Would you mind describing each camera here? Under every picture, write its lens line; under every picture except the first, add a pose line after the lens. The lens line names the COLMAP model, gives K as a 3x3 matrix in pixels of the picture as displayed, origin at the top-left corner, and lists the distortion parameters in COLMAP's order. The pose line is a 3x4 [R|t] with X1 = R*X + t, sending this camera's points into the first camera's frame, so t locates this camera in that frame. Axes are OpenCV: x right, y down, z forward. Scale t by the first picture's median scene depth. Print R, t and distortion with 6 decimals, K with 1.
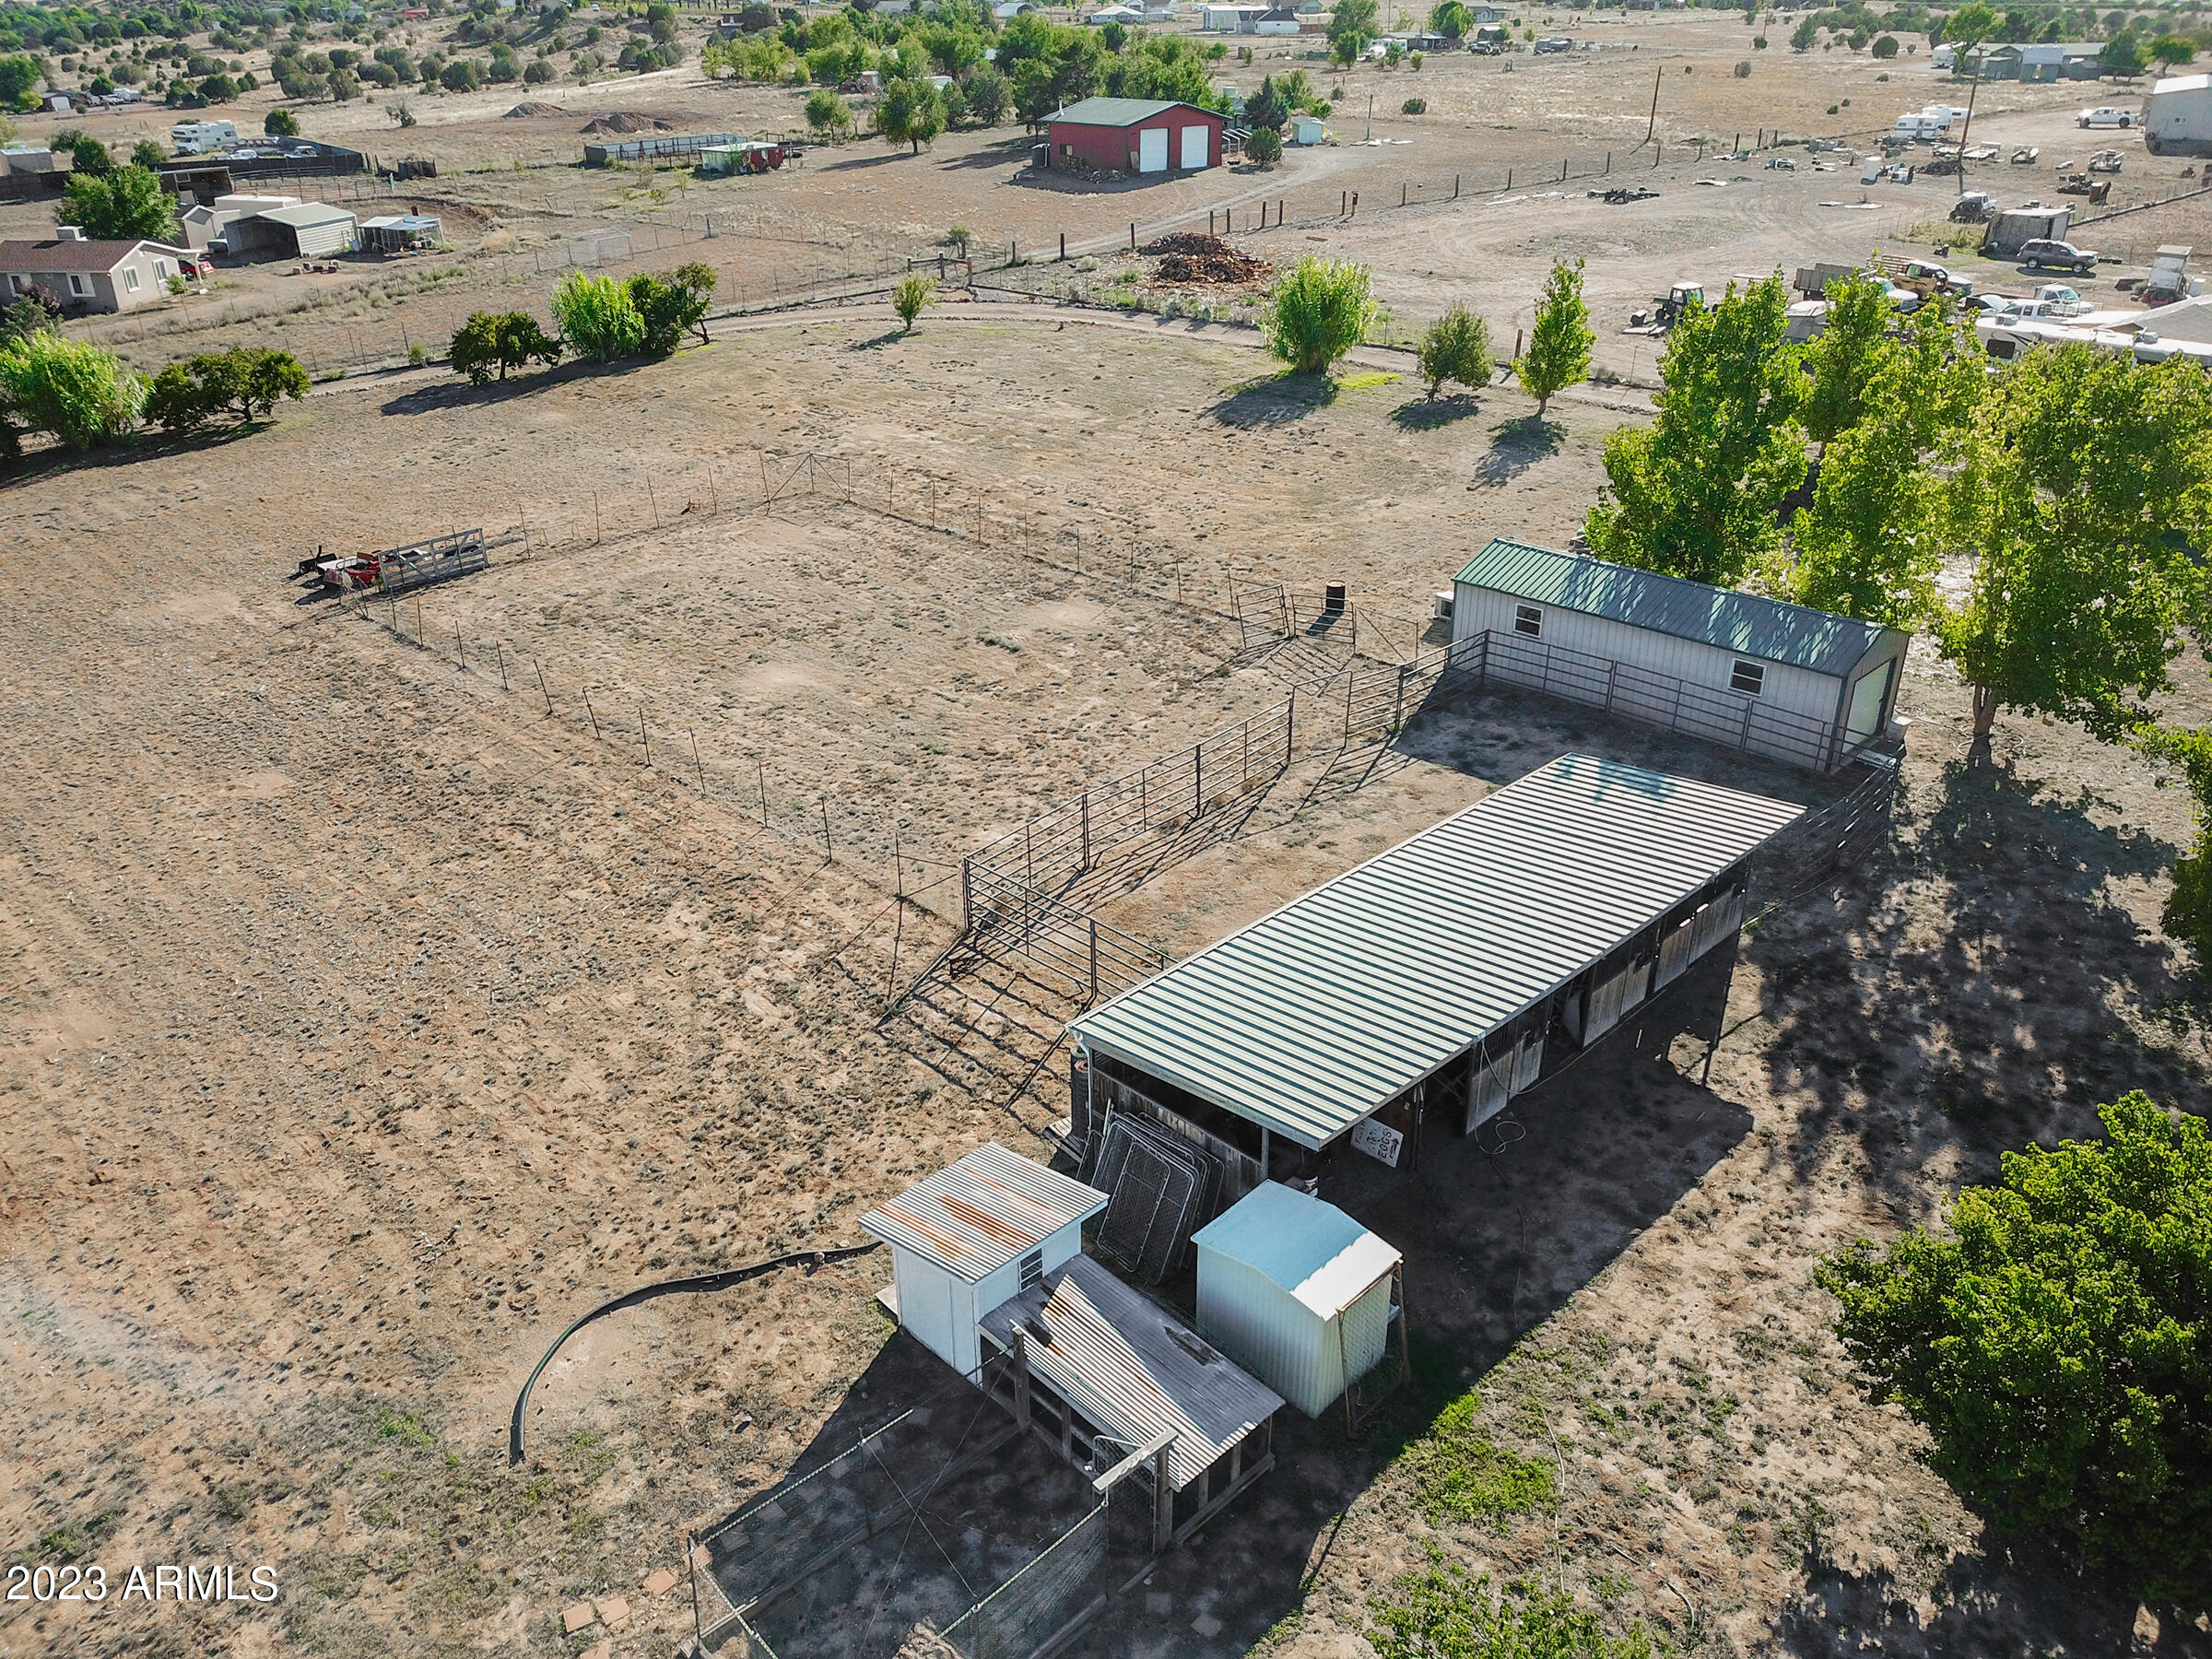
lens RADIAL K [[1688.5, 0, 1107.0], [0, 1688.5, 832.2], [0, 0, 1]] dist [0.007481, 0.000321]
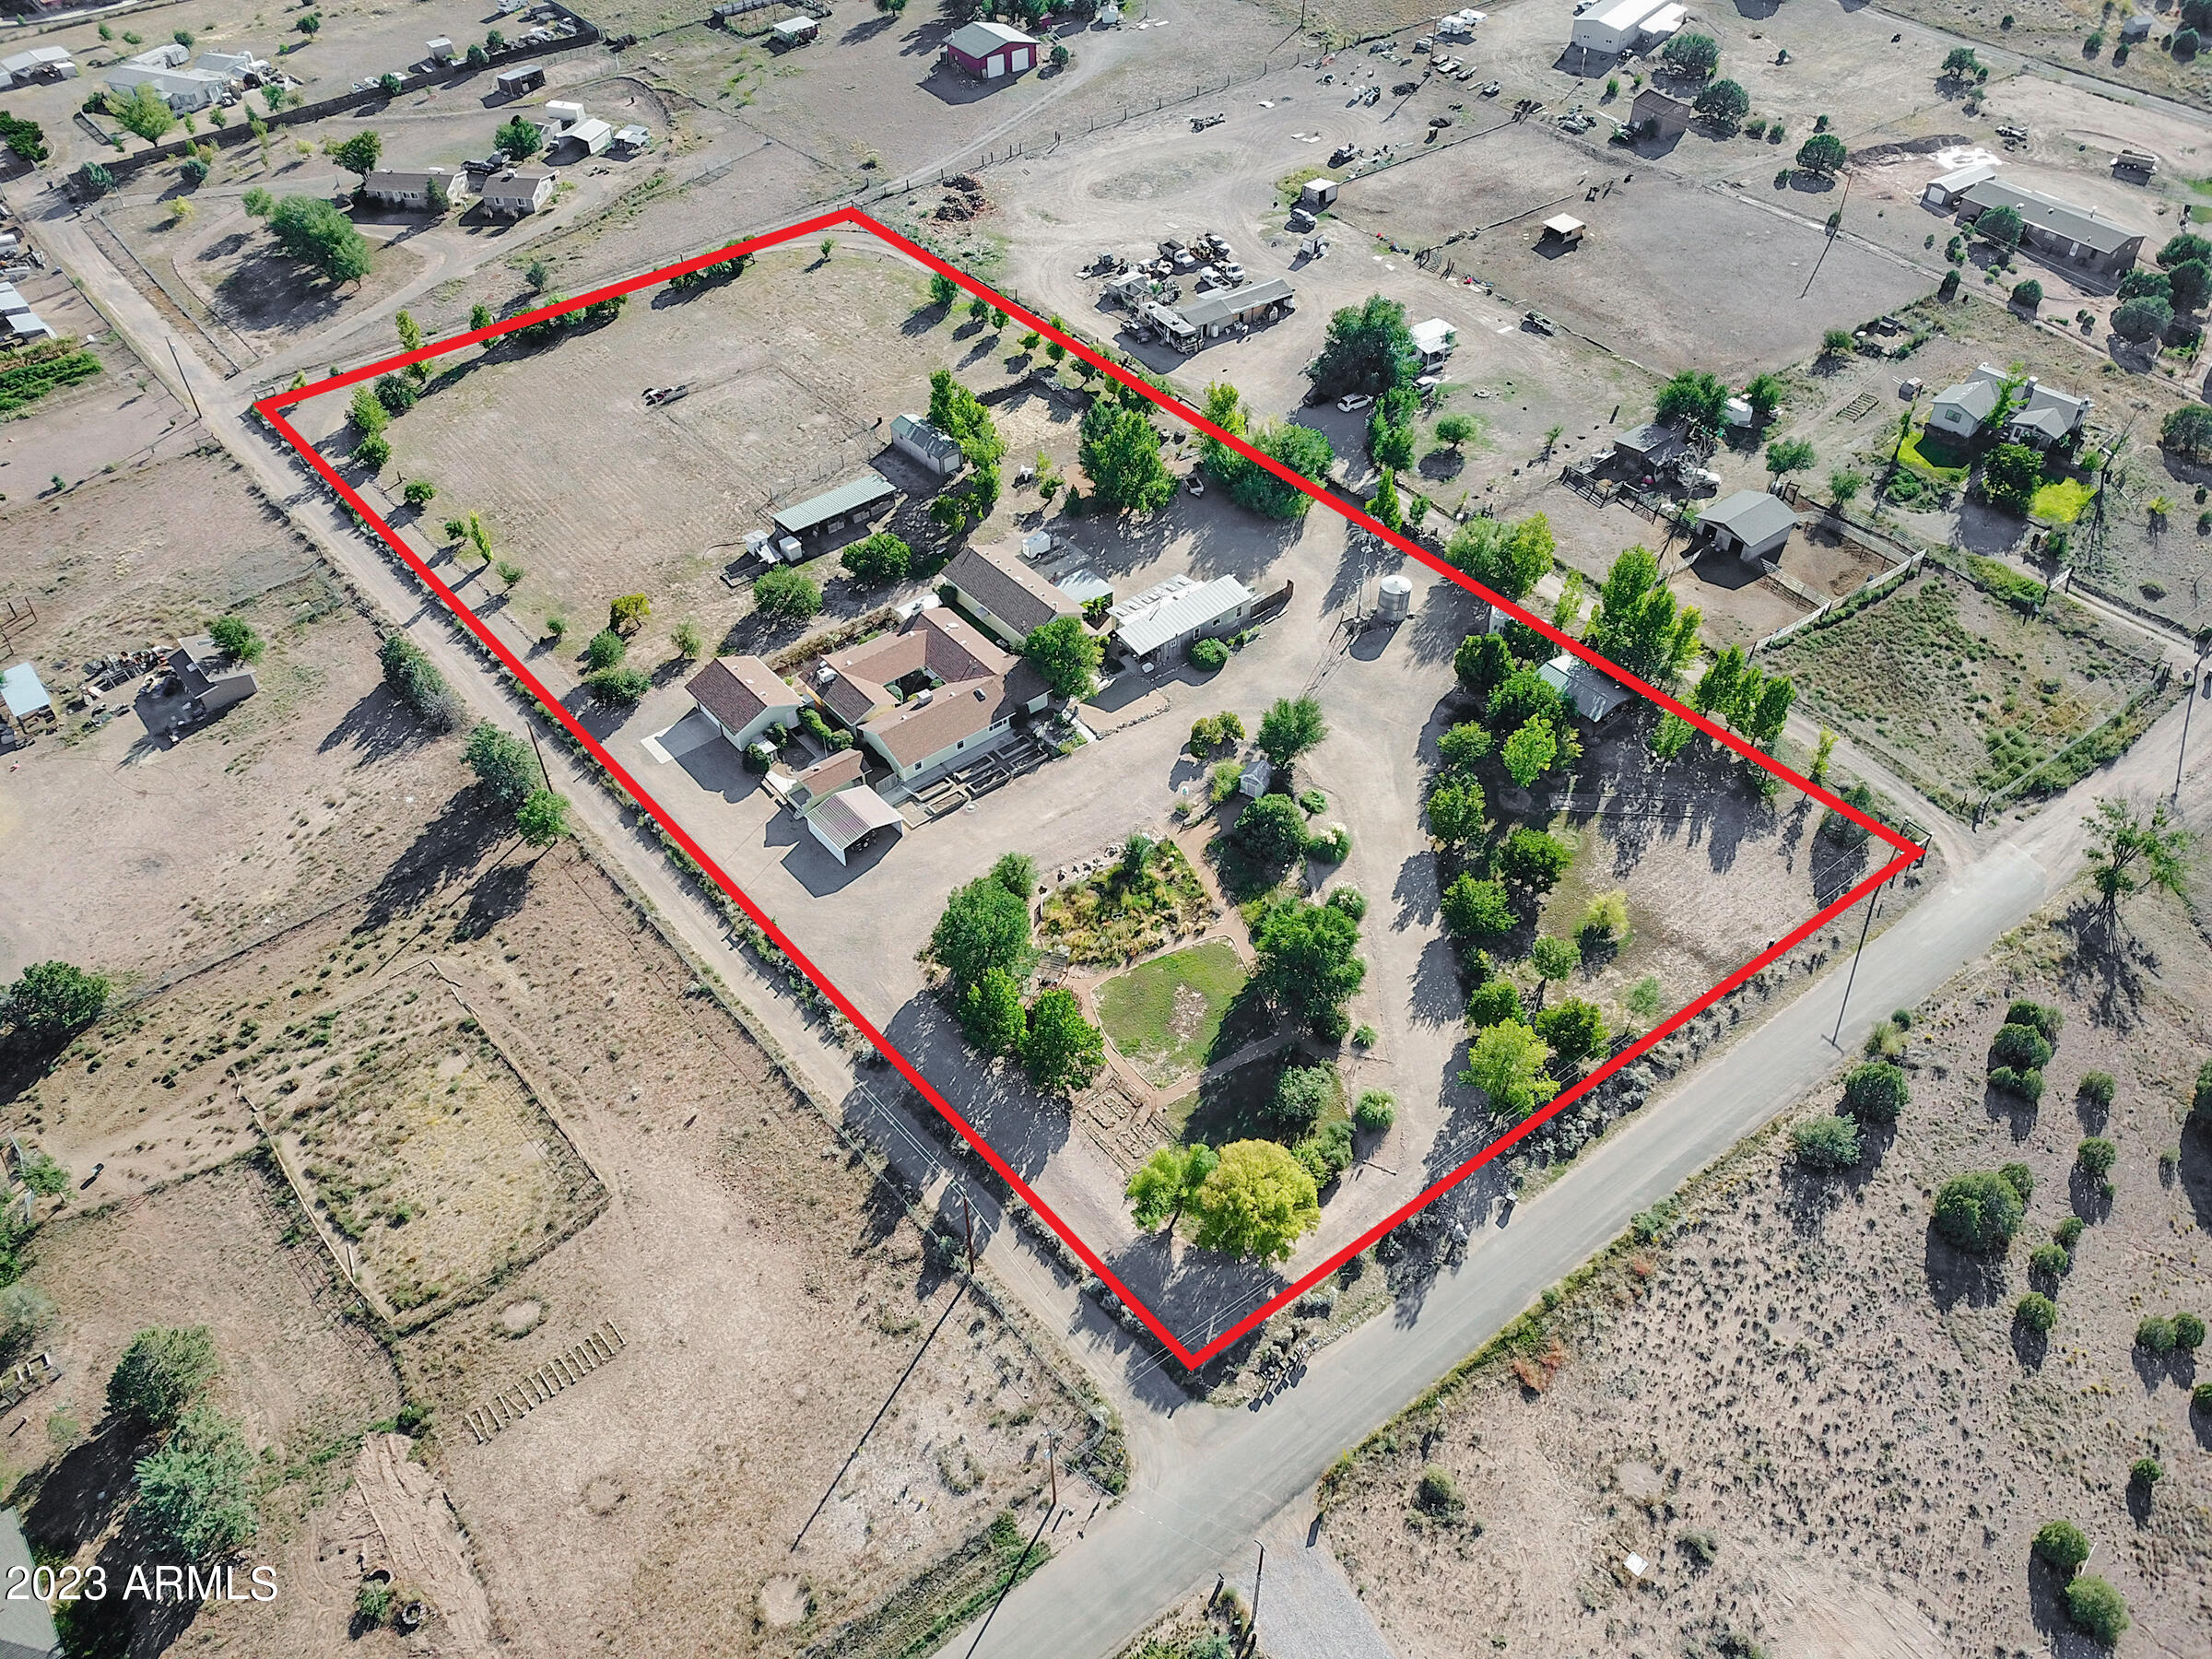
lens RADIAL K [[1693.1, 0, 1108.0], [0, 1693.1, 827.1], [0, 0, 1]] dist [0.007214, -0.002935]
pose [[0.994652, 0.071496, -0.074542, 0.751006], [-0.046434, 0.954184, 0.295596, -0.305100], [0.092260, -0.290554, 0.952400, -2.283071]]
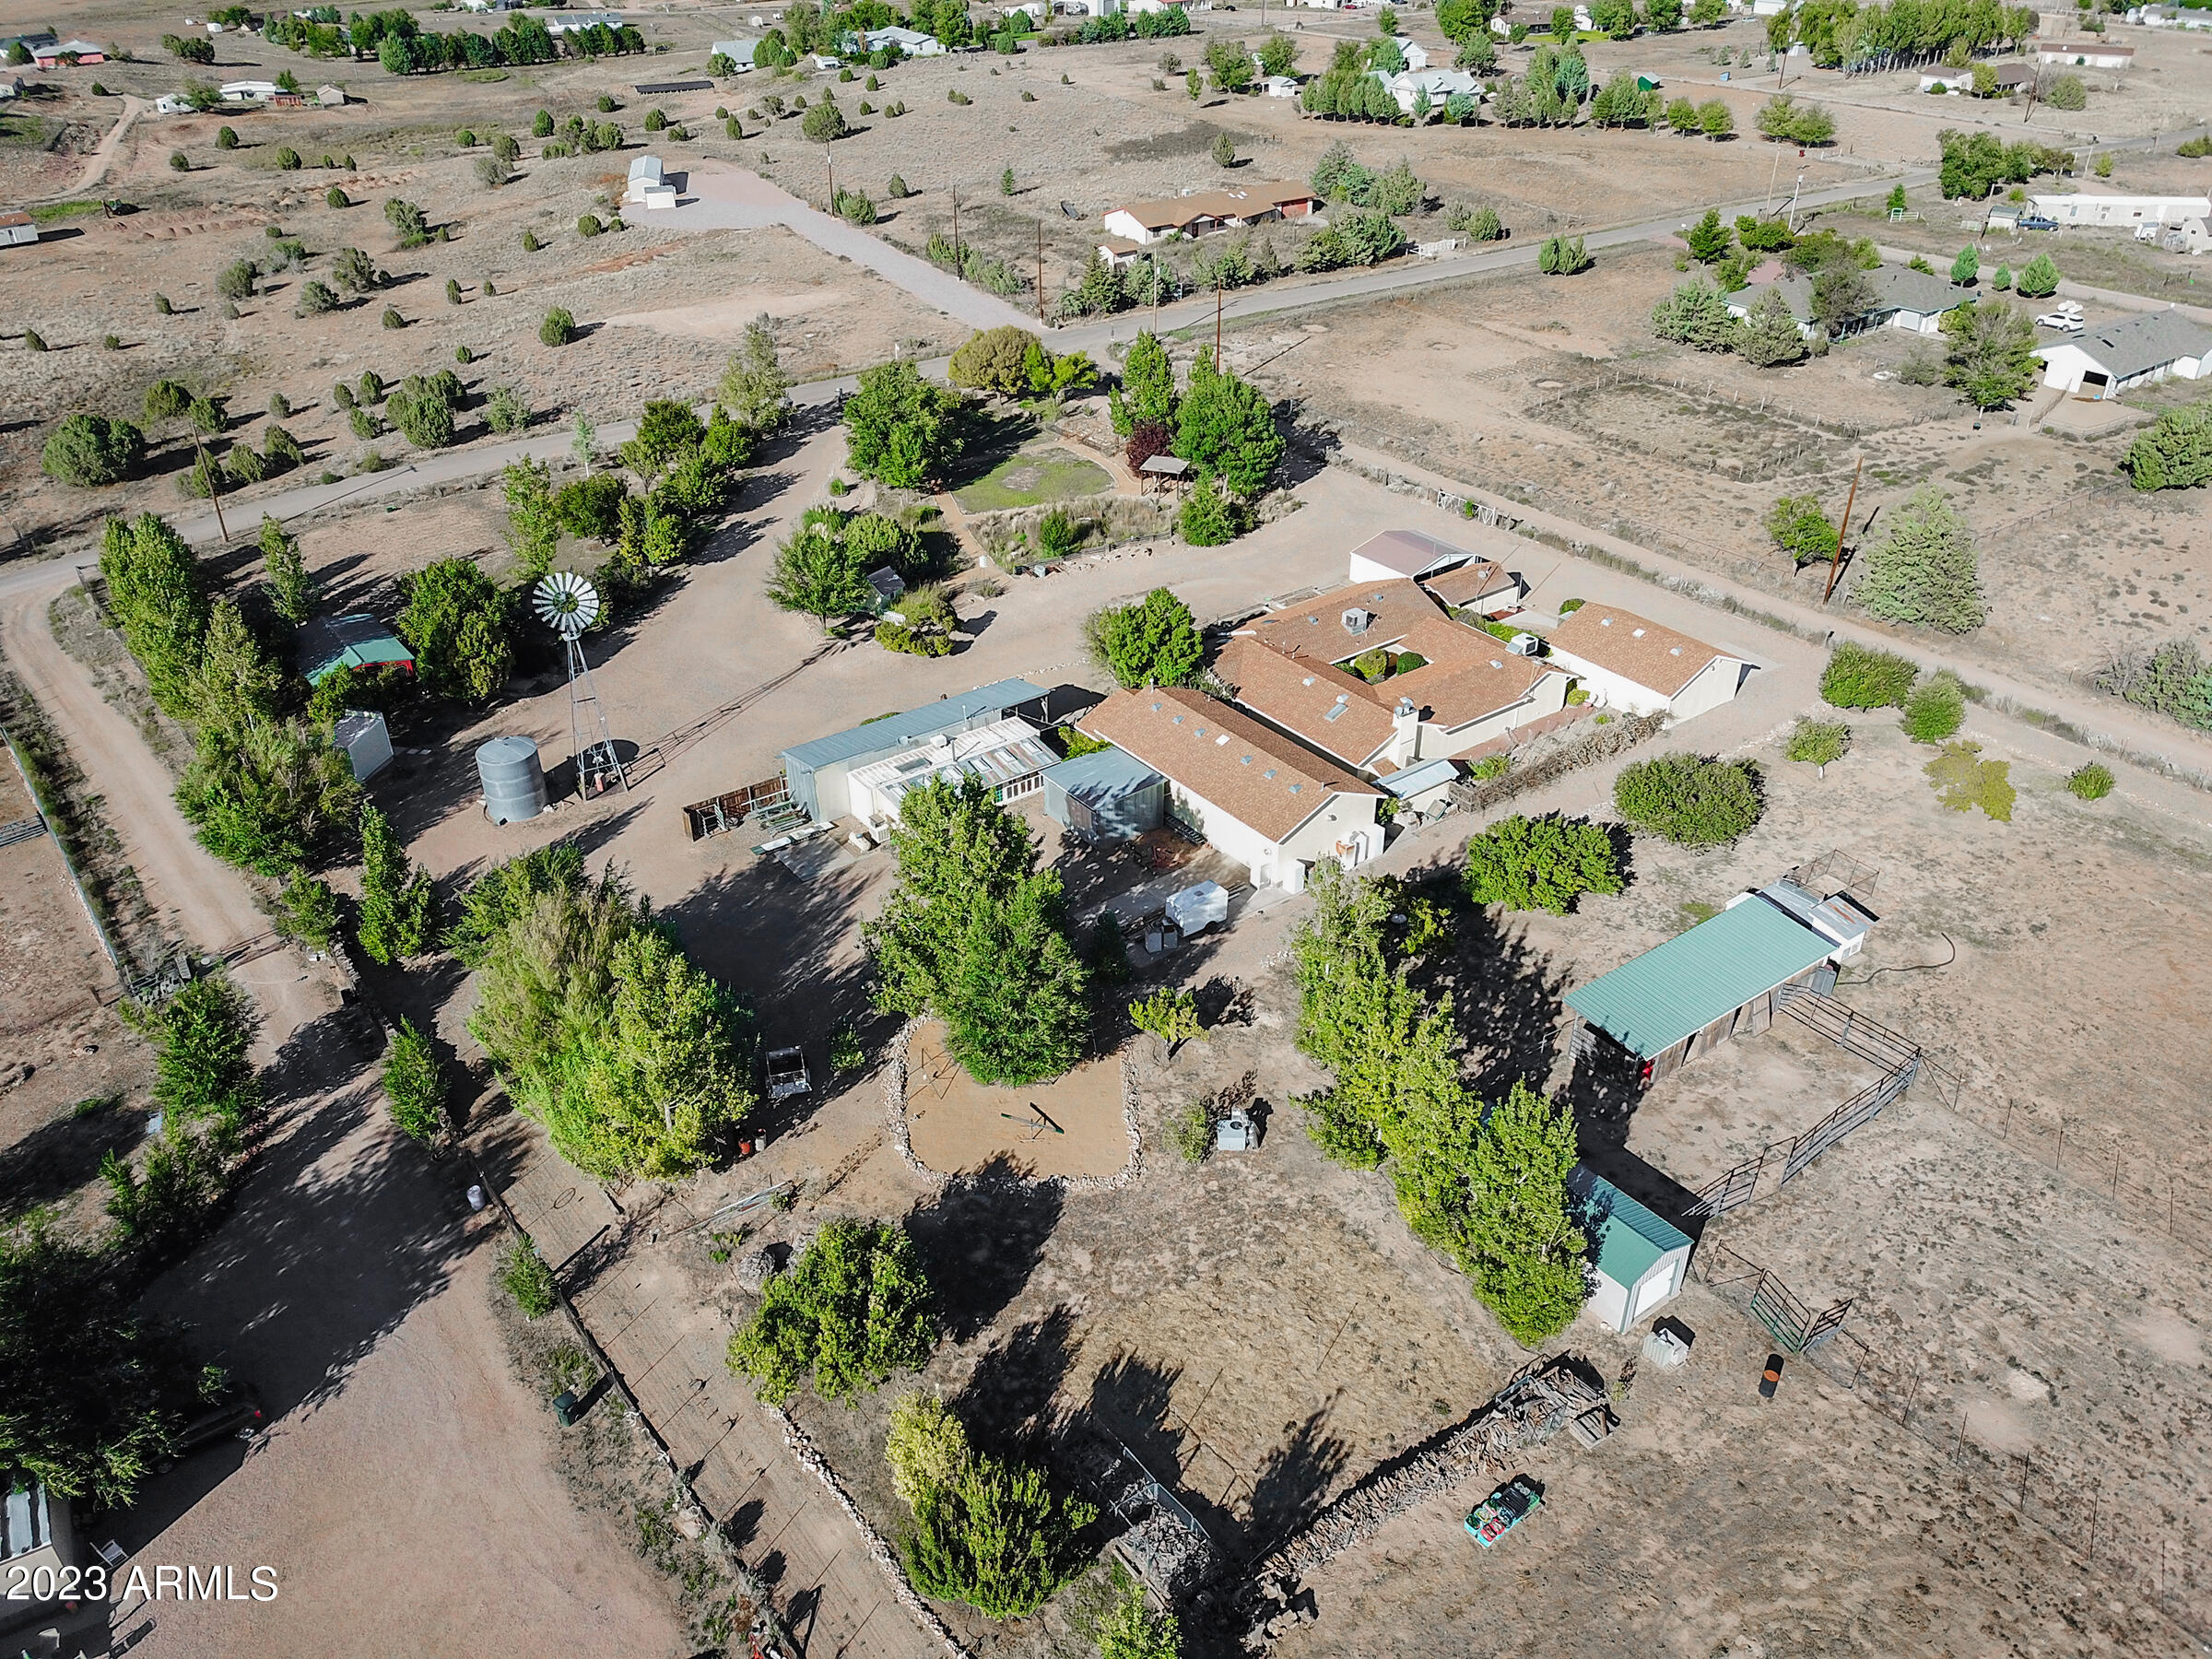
lens RADIAL K [[1690.2, 0, 1108.0], [0, 1690.2, 827.7], [0, 0, 1]] dist [0.015159, -0.009613]
pose [[-0.988825, -0.068010, 0.132661, 0.321448], [0.076603, 0.531611, 0.843518, -0.971412], [-0.127892, 0.844254, -0.520461, 0.915415]]
